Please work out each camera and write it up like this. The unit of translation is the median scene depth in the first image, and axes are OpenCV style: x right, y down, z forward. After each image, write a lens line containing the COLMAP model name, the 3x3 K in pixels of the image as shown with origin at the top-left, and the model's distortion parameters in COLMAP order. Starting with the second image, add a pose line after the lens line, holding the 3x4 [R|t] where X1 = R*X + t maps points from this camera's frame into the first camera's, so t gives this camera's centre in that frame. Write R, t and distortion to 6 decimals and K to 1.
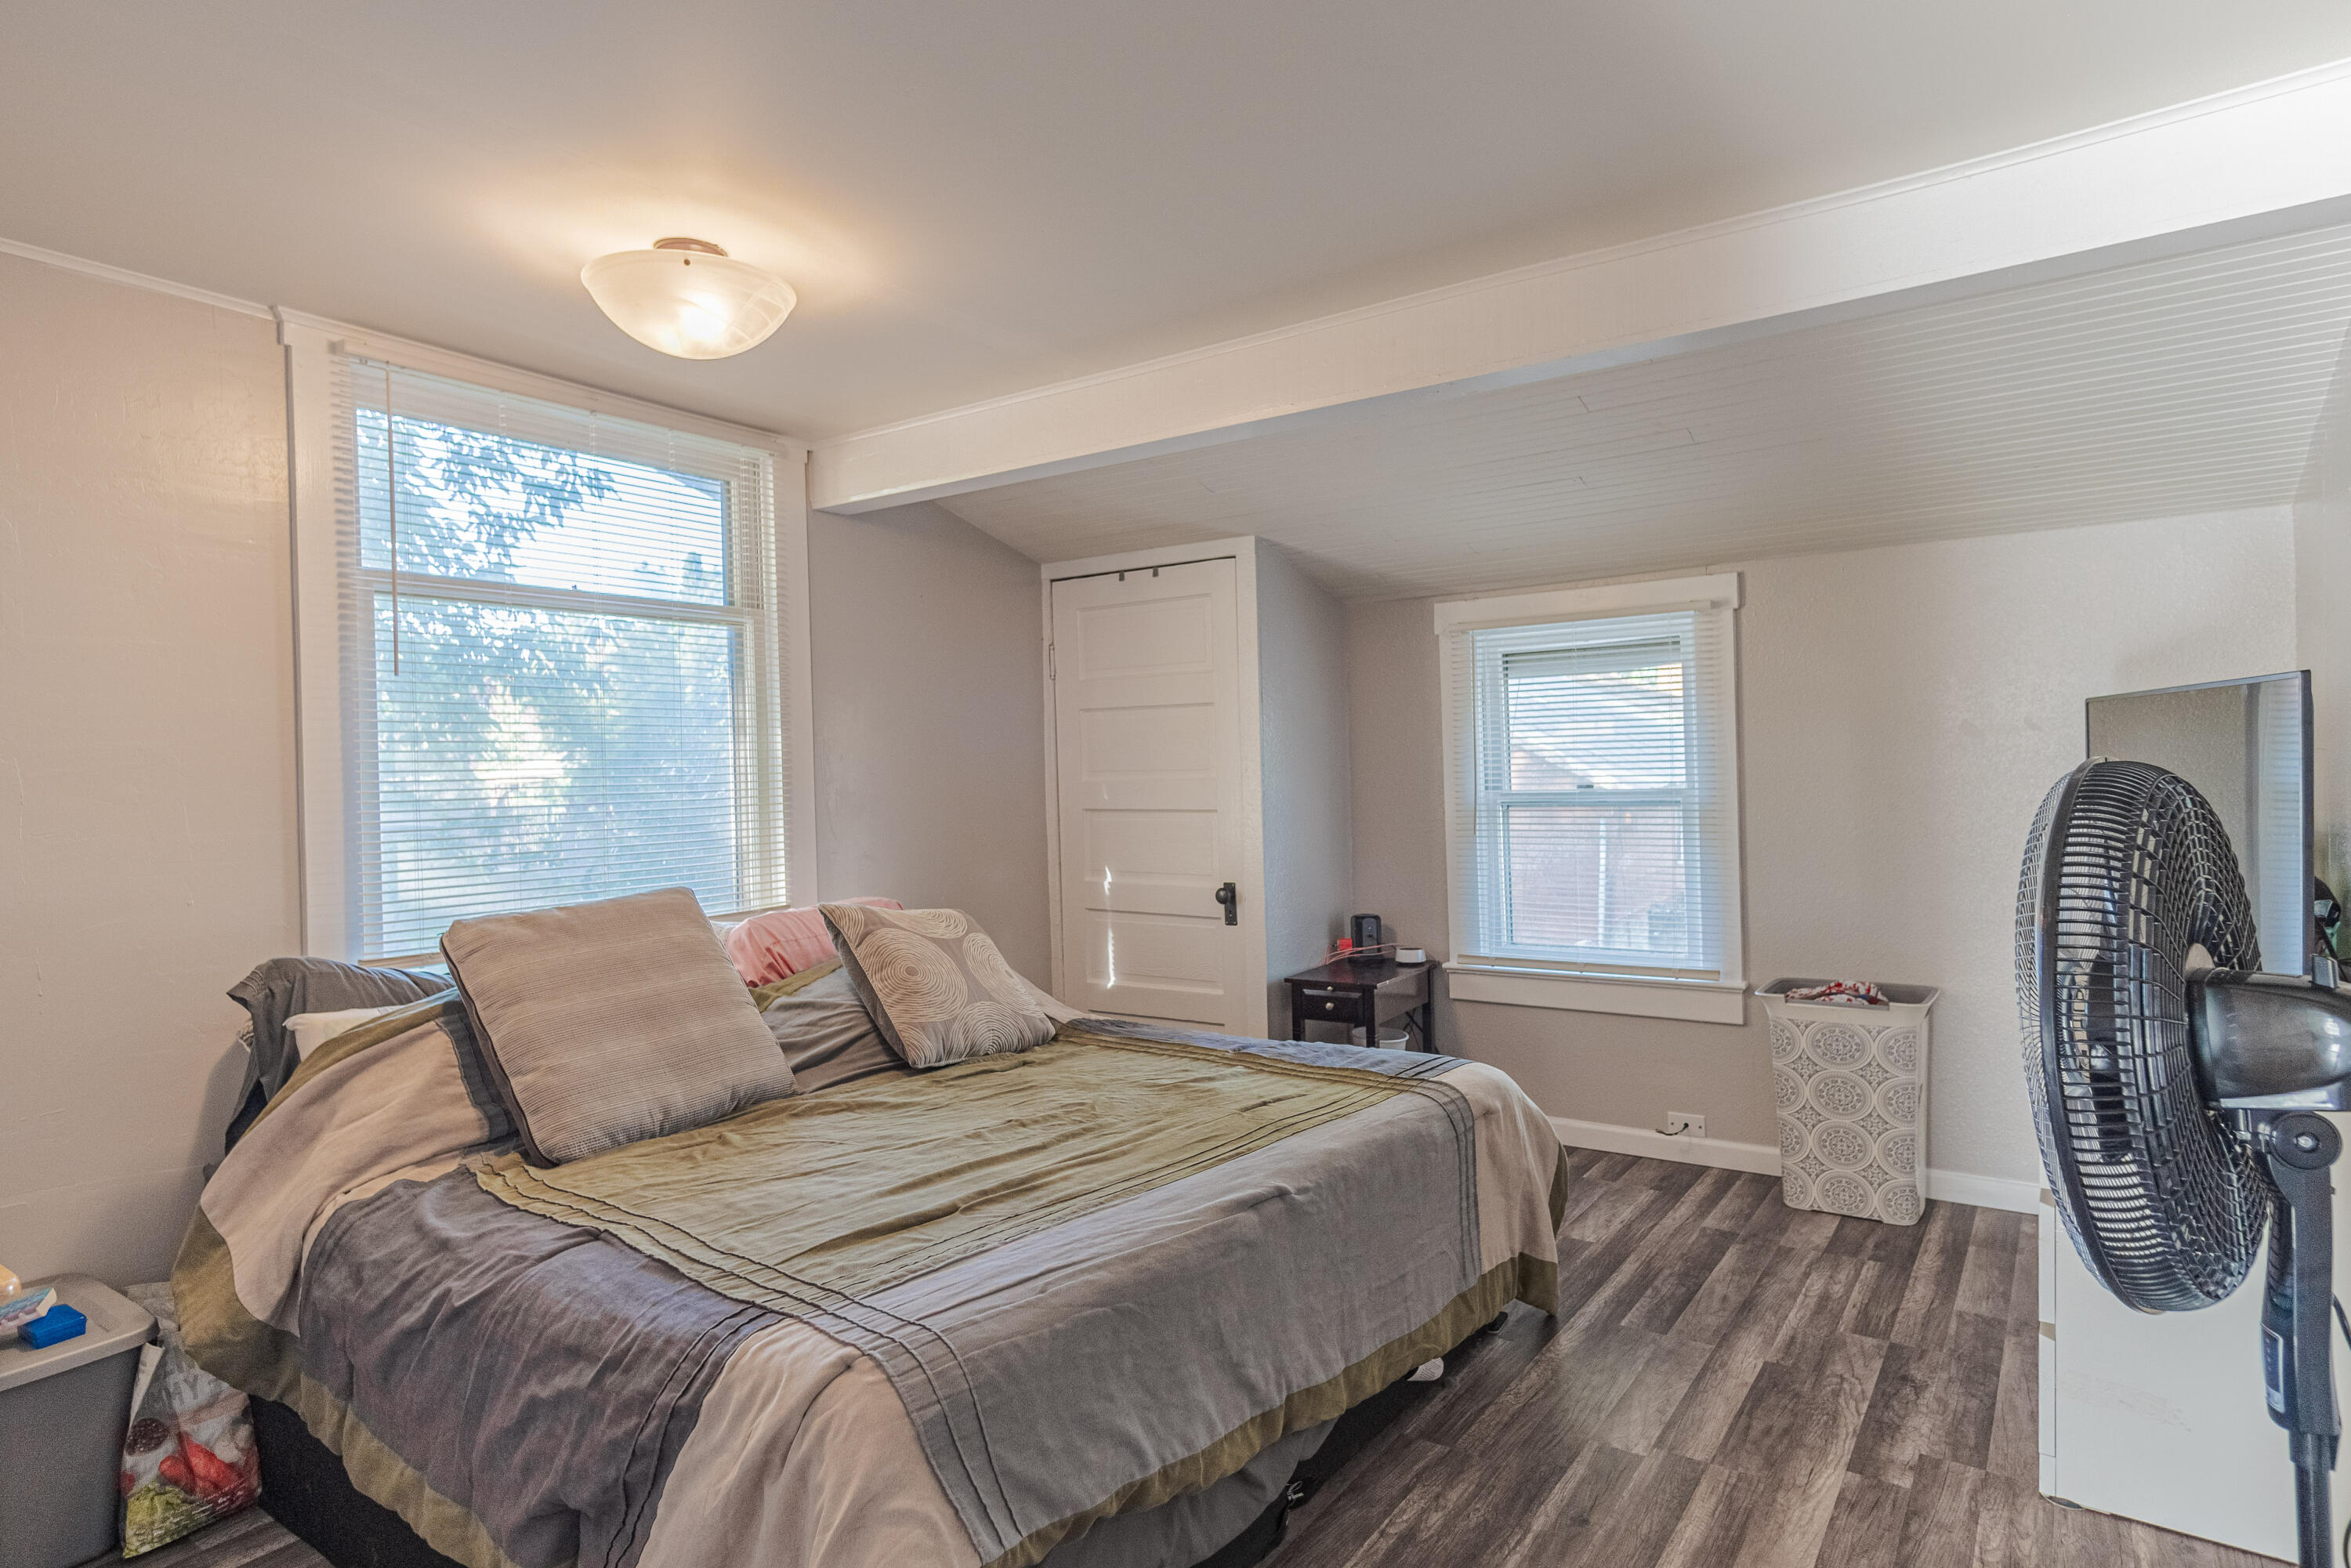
lens RADIAL K [[1279.8, 0, 1171.7], [0, 1279.8, 782.3], [0, 0, 1]] dist [0.004554, -0.000713]
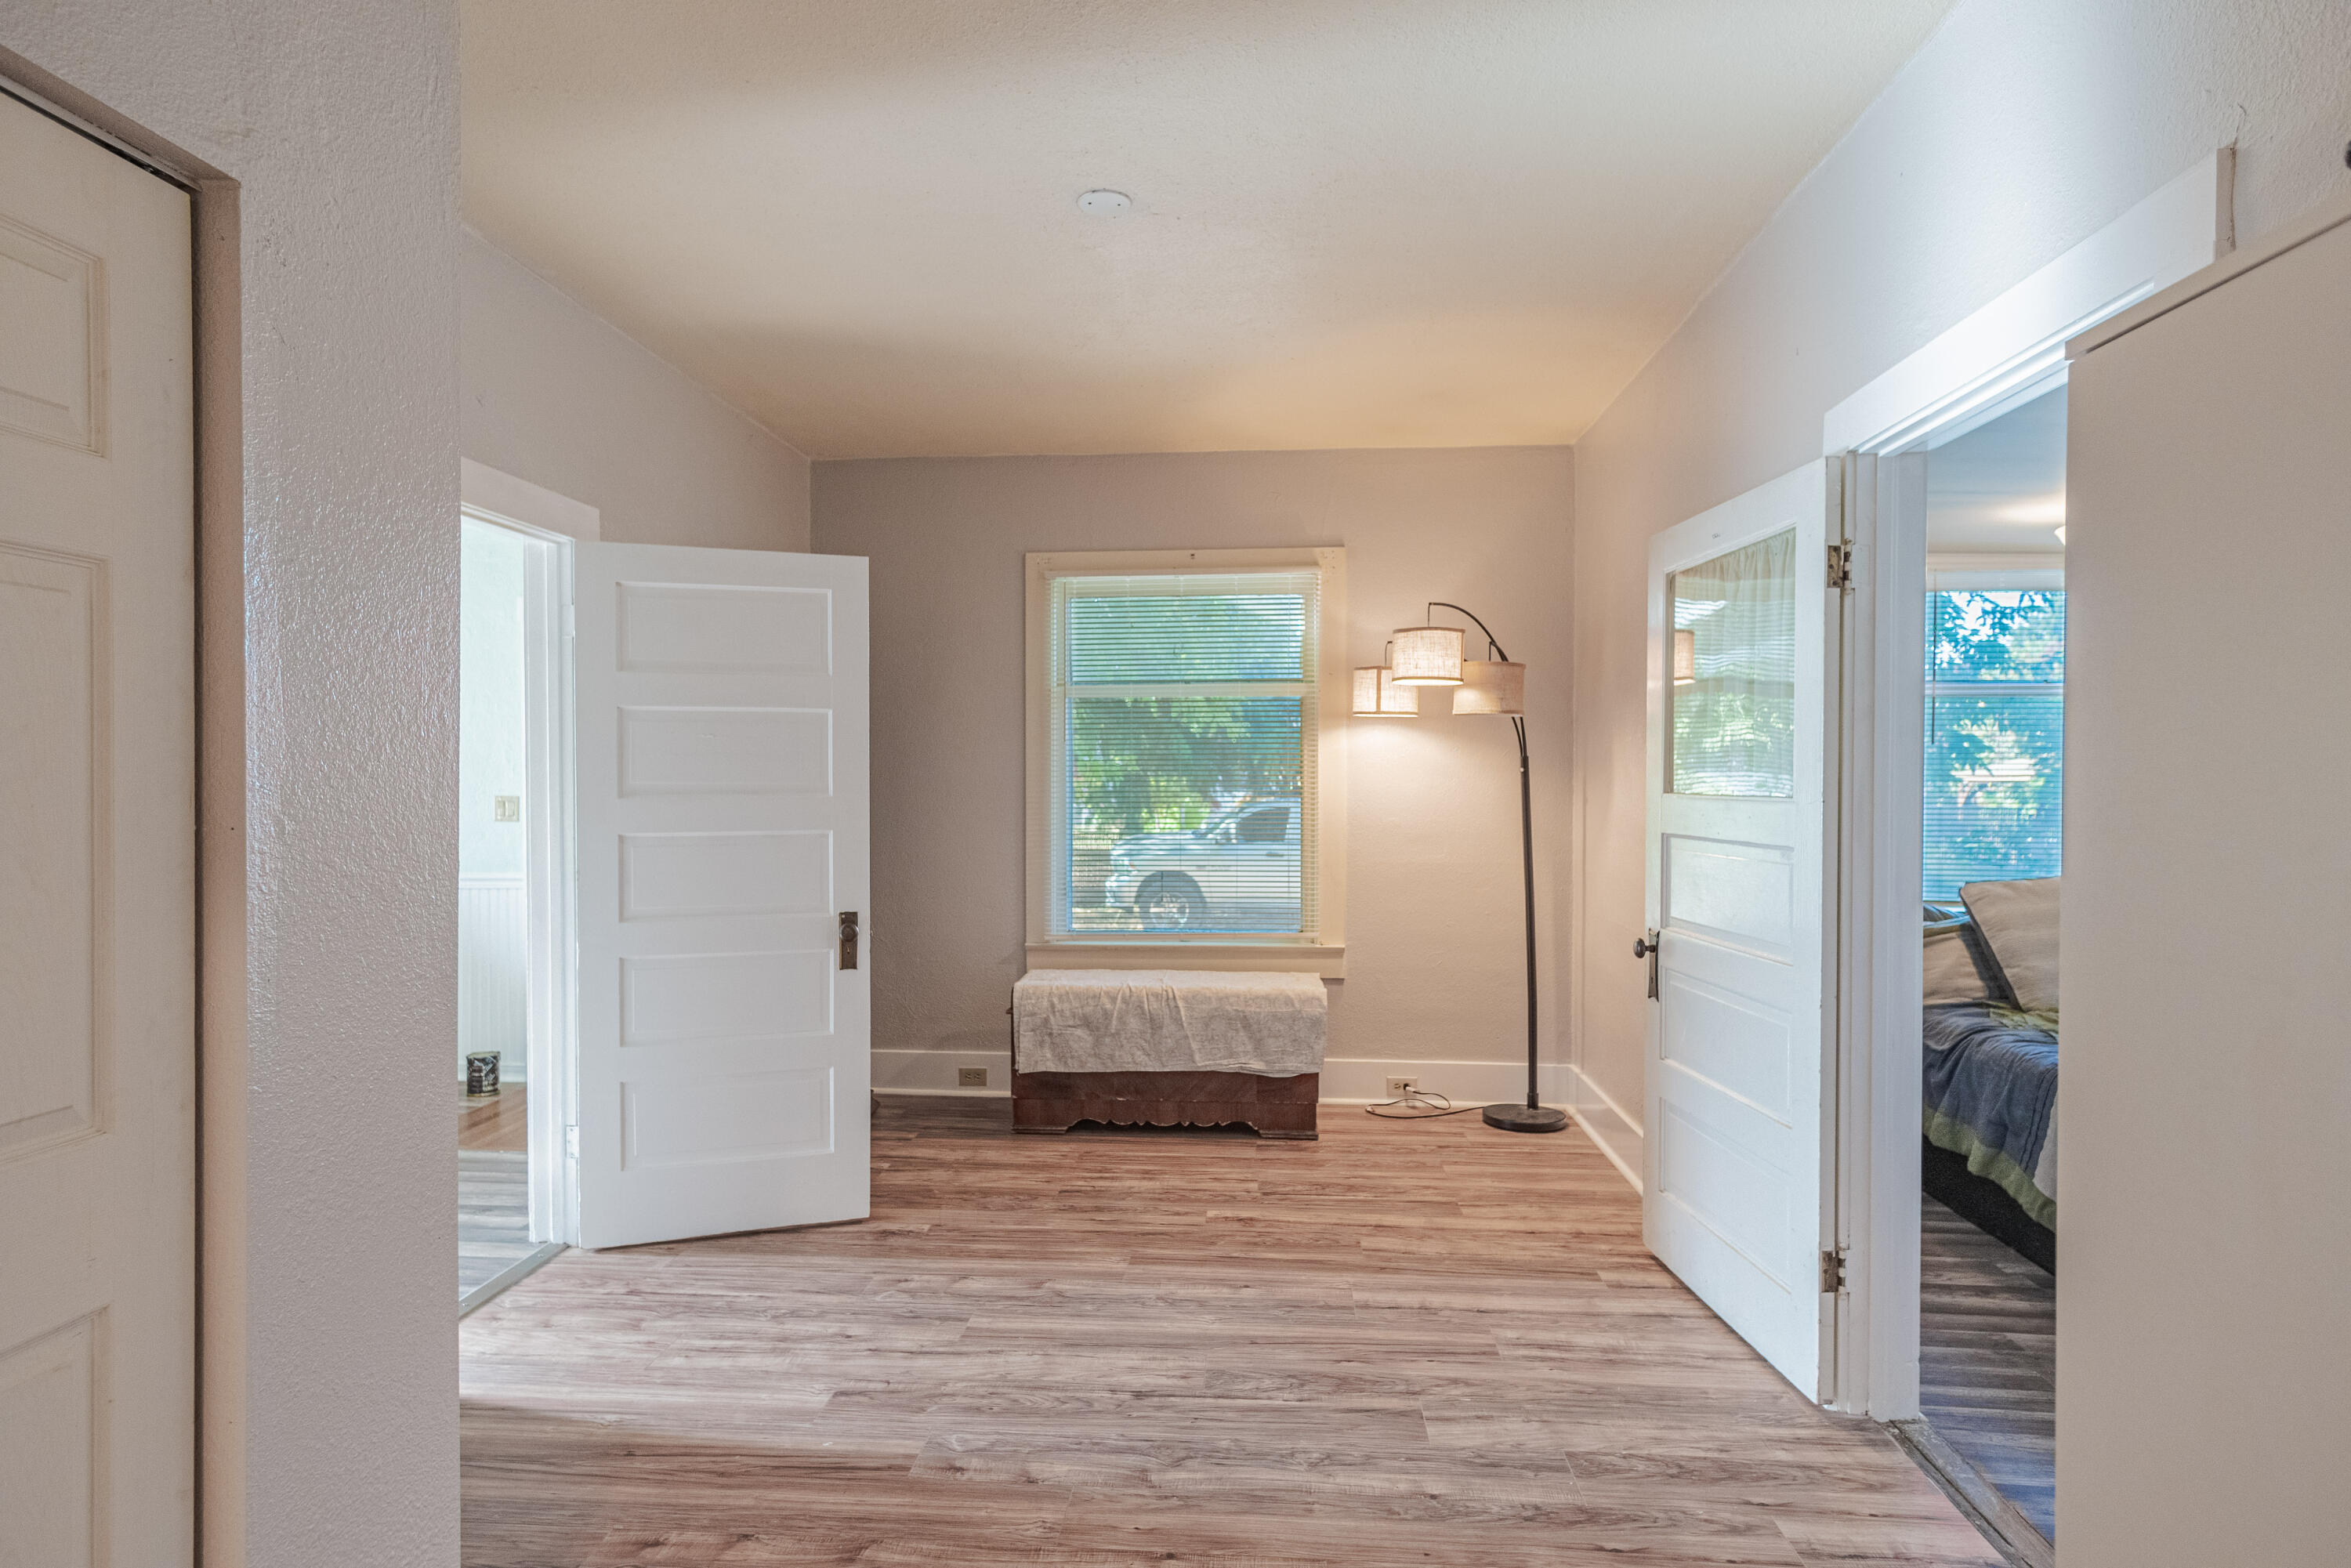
lens RADIAL K [[1279.8, 0, 1173.9], [0, 1279.8, 785.4], [0, 0, 1]] dist [0.004554, -0.000713]
pose [[0.511630, 0.020660, -0.858958, 0.408894], [-0.014530, 0.999776, 0.015392, -0.033807], [0.859083, 0.004605, 0.511815, -0.874771]]
